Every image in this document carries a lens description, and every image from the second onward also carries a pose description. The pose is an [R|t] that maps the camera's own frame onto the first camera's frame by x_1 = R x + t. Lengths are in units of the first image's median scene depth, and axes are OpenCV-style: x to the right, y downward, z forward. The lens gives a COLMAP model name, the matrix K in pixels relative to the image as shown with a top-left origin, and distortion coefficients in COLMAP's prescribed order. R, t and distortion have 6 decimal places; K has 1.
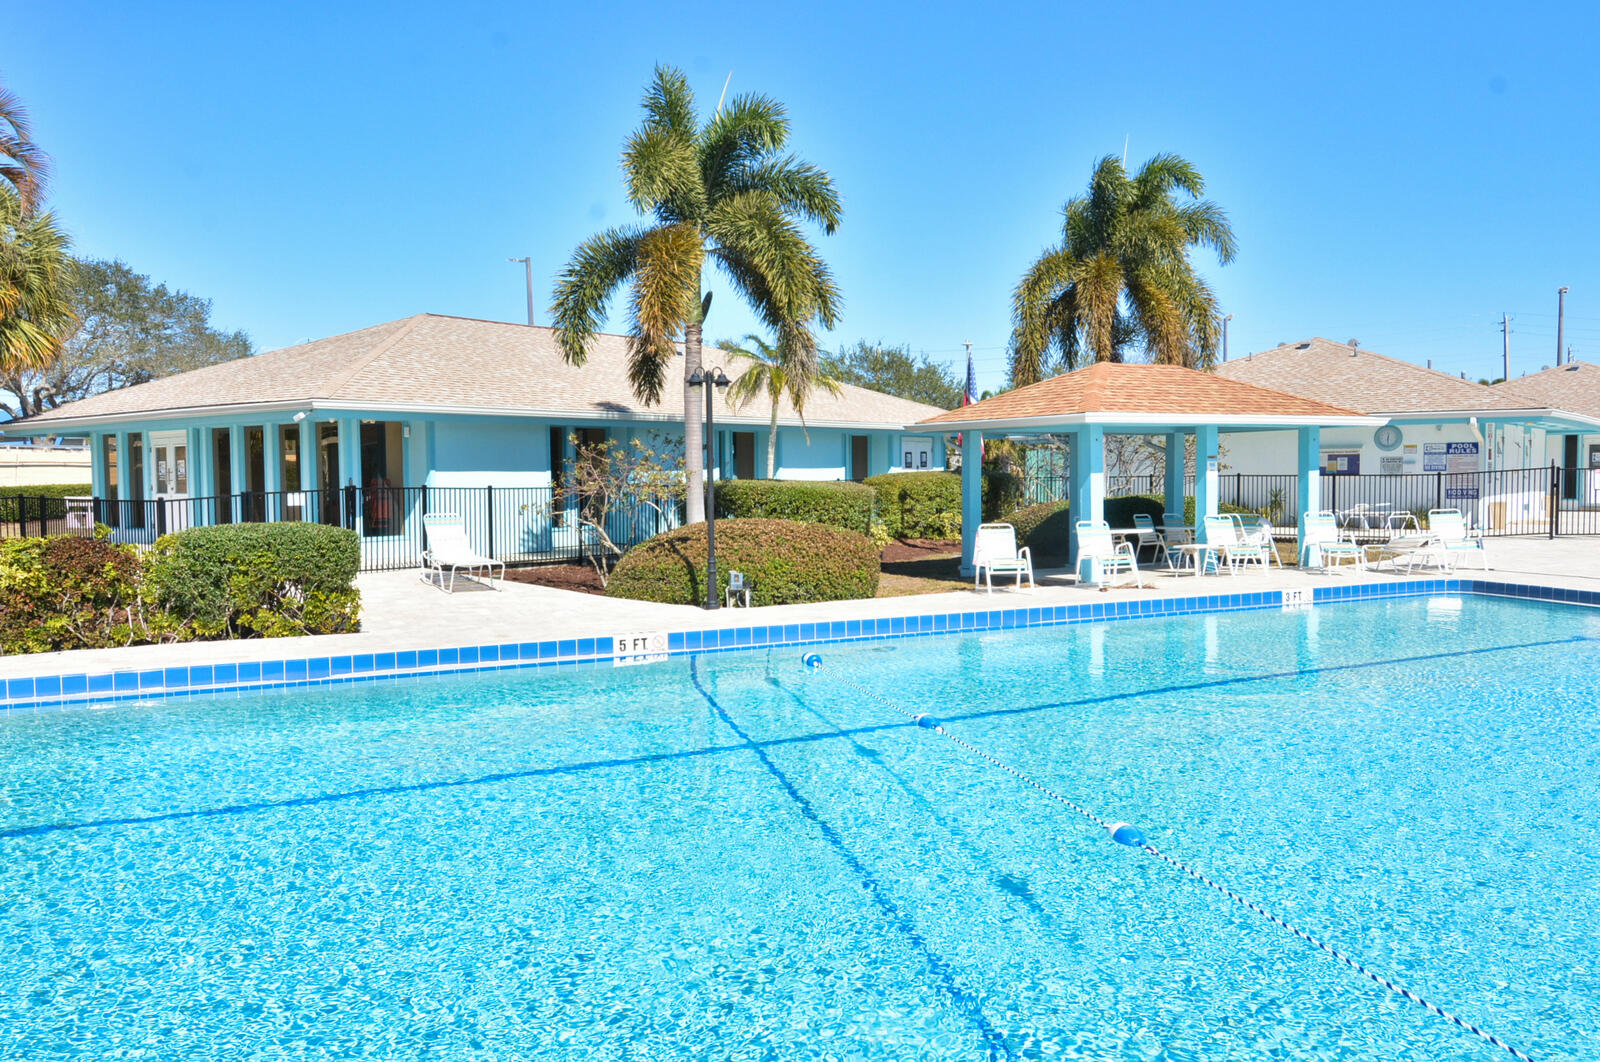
lens RADIAL K [[1206.3, 0, 800.0], [0, 1206.3, 531.0], [0, 0, 1]] dist [-0.006966, -0.008647]
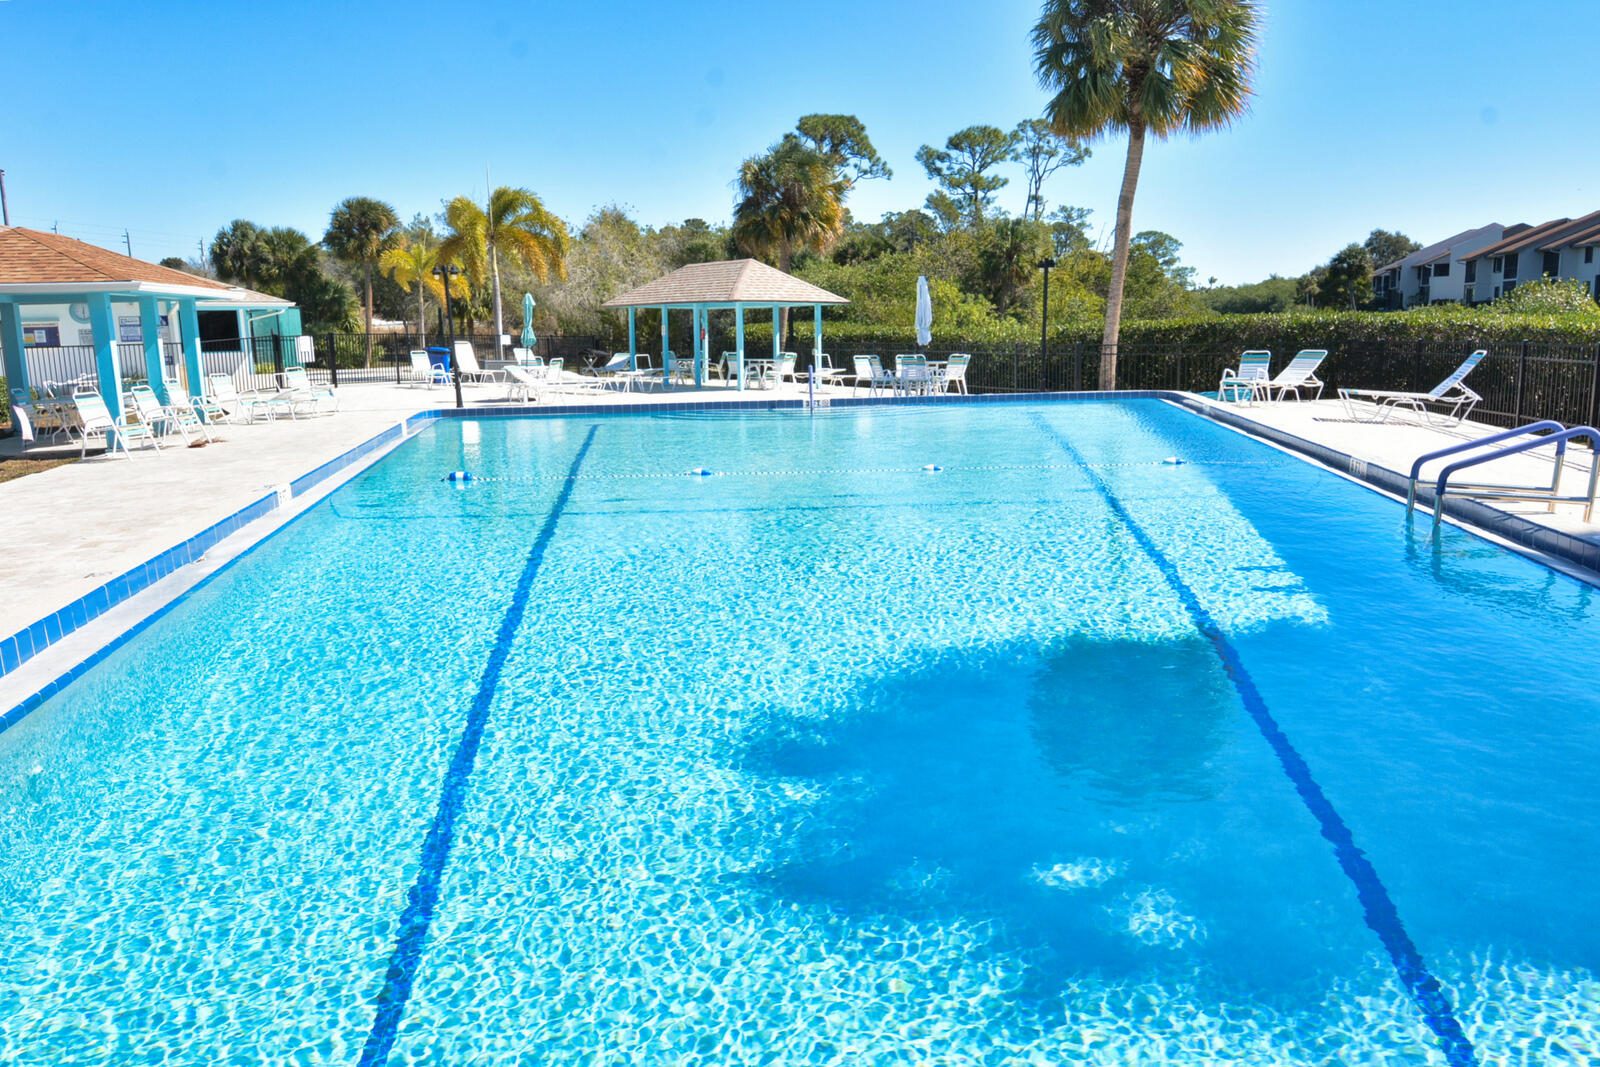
lens RADIAL K [[1191.7, 0, 790.8], [0, 1191.7, 530.5], [0, 0, 1]] dist [0.003322, -0.001267]
pose [[0.267271, -0.162494, 0.949822, -0.528713], [0.067197, 0.986423, 0.149847, -0.001776], [-0.961276, 0.023775, 0.274561, 0.143524]]
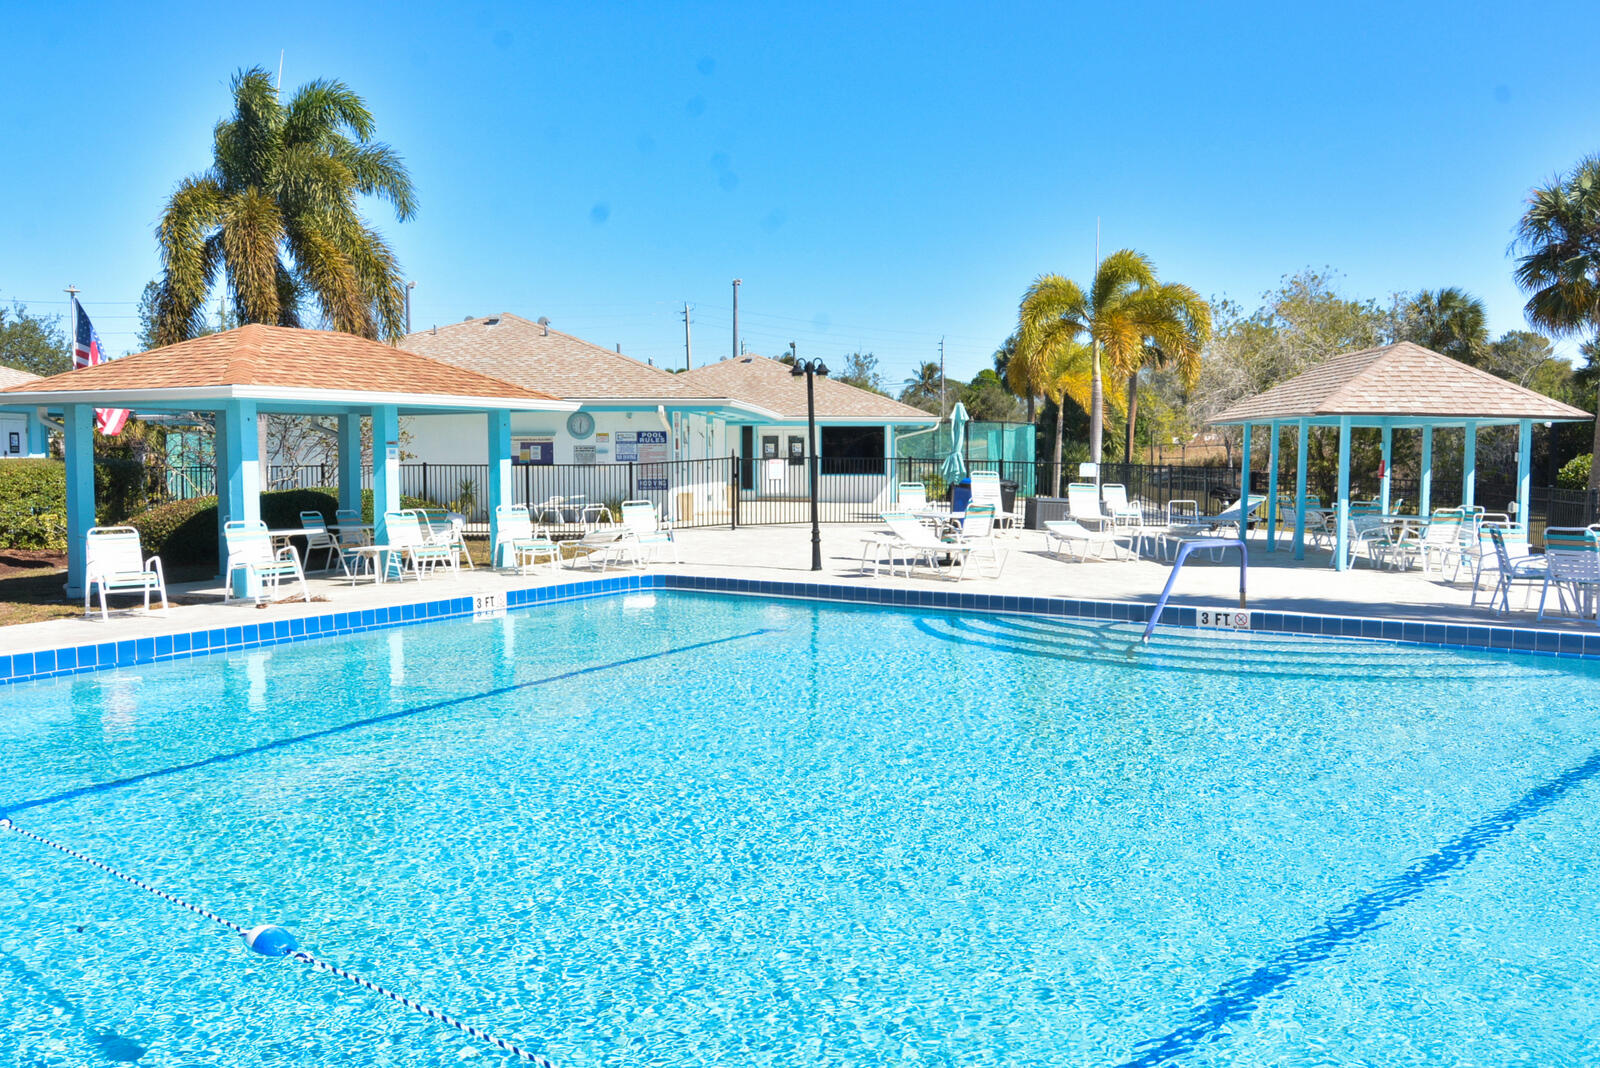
lens RADIAL K [[1391.4, 0, 800.0], [0, 1391.4, 534.0], [0, 0, 1]] dist [-0.001397, -0.001235]
pose [[0.820225, -0.025339, 0.571480, 0.013613], [0.023663, 0.999666, 0.010362, -0.000315], [-0.571552, 0.005023, 0.820551, 0.025983]]
